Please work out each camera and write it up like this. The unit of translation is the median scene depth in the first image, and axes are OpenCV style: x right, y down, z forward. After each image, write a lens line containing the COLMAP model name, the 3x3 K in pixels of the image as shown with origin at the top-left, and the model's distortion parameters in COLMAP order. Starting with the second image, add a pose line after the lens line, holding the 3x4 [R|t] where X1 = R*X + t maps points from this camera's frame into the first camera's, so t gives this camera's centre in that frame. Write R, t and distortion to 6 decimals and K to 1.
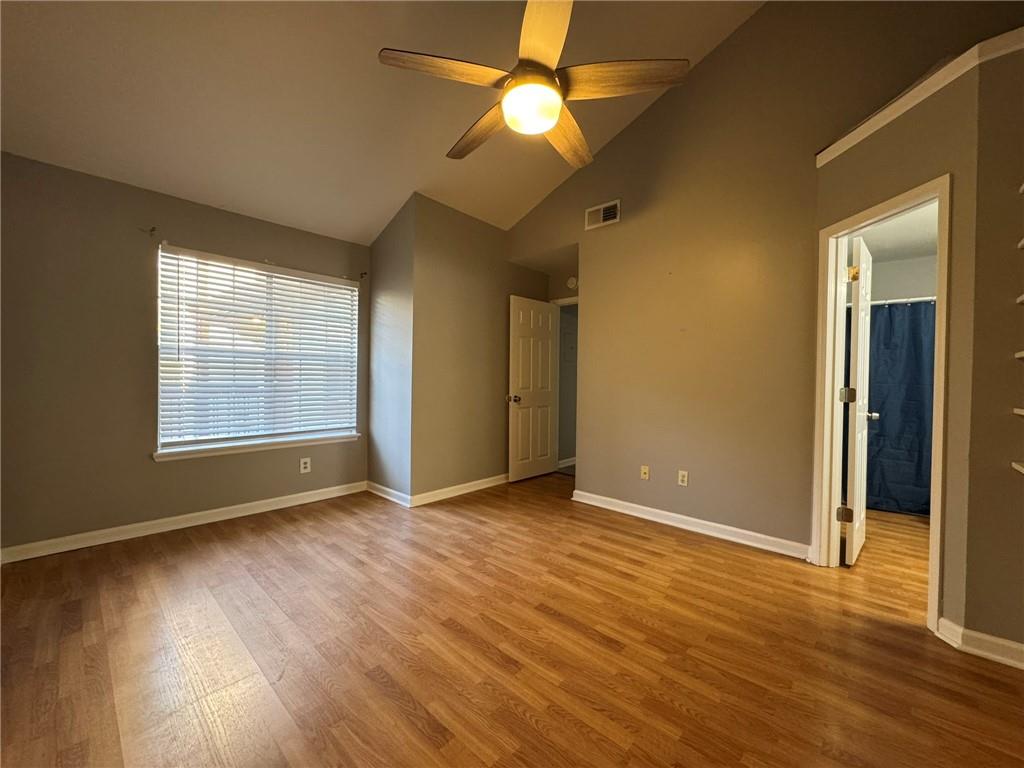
lens RADIAL K [[406.4, 0, 512.6], [0, 406.4, 383.7], [0, 0, 1]] dist [-0.002612, 0.000502]
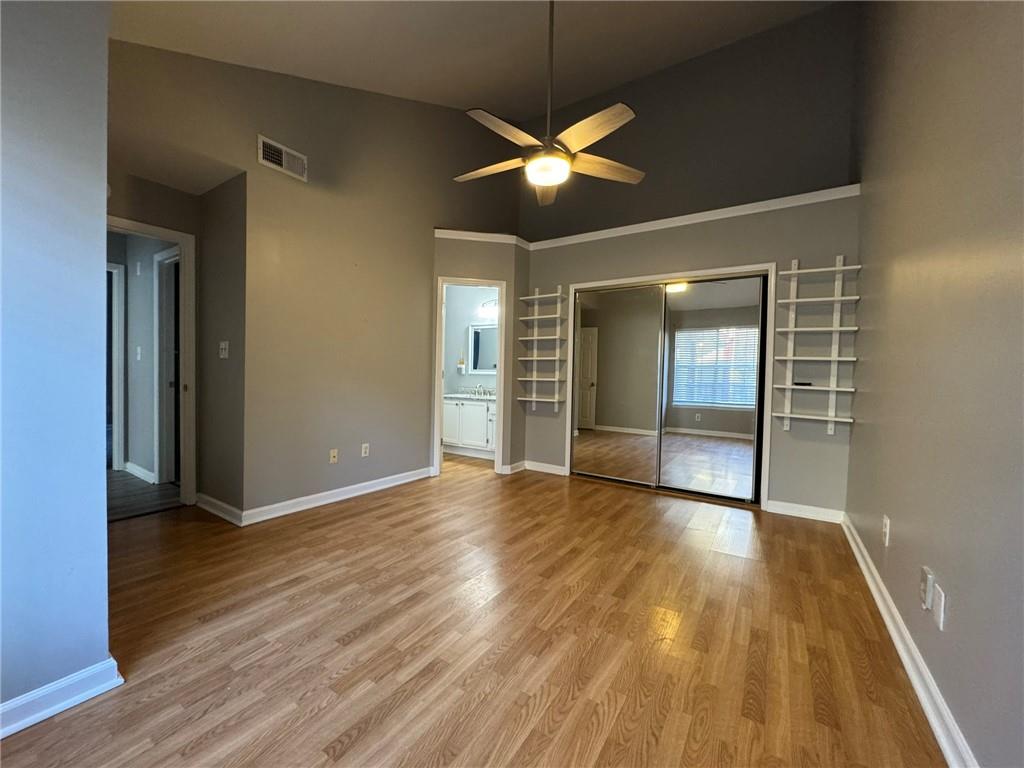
lens RADIAL K [[406.4, 0, 511.3], [0, 406.4, 383.8], [0, 0, 1]] dist [-0.002612, 0.000502]
pose [[-0.158079, -0.038214, 0.986687, -0.951177], [-0.012482, 0.999248, 0.036700, -0.001151], [-0.987348, -0.006514, -0.158437, 0.962612]]
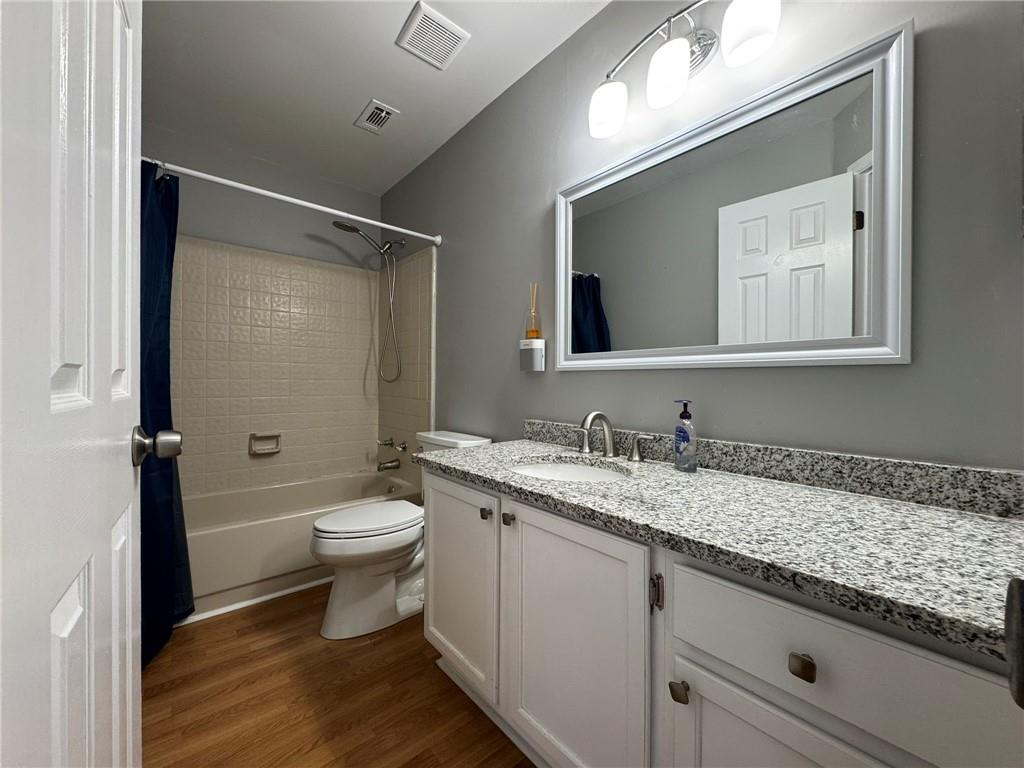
lens RADIAL K [[406.4, 0, 510.9], [0, 406.4, 380.3], [0, 0, 1]] dist [-0.002612, 0.000502]
pose [[0.142638, -0.006763, 0.989752, -0.853309], [0.016646, 0.999852, 0.004433, 0.001409], [-0.989635, 0.015843, 0.142729, 0.954157]]
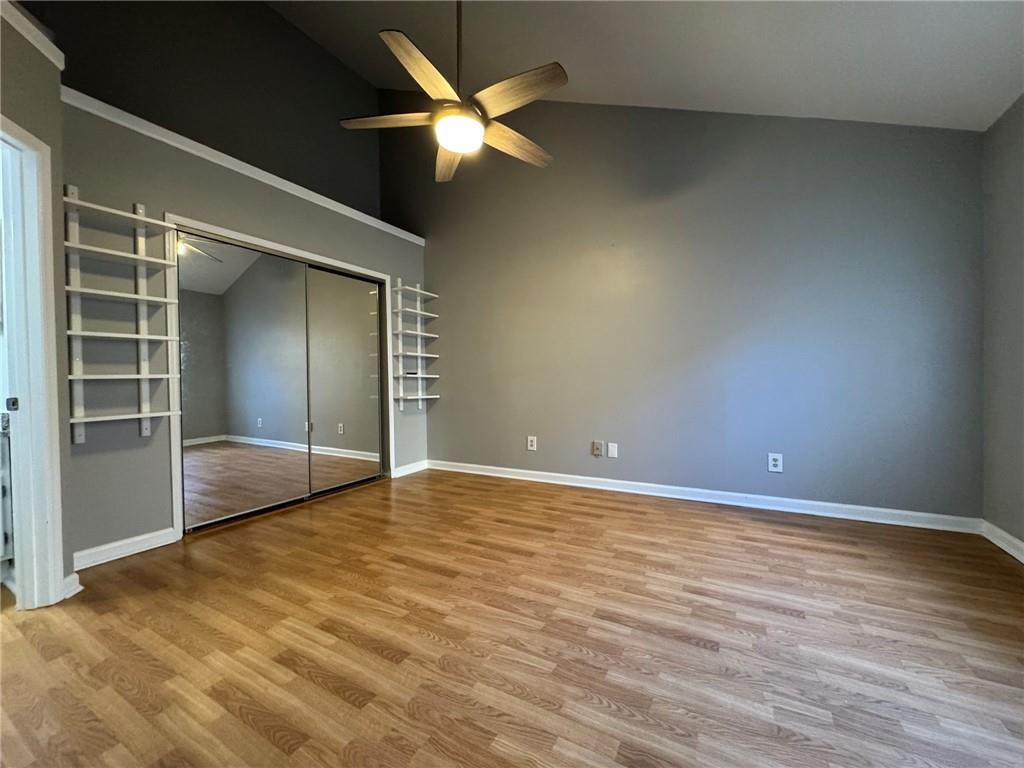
lens RADIAL K [[406.4, 0, 512.0], [0, 406.4, 383.9], [0, 0, 1]] dist [-0.002612, 0.000502]
pose [[-0.975126, 0.005257, -0.221589, 0.121435], [-0.000108, 0.999707, 0.024195, 0.035828], [0.221652, 0.023617, -0.974840, 1.621009]]
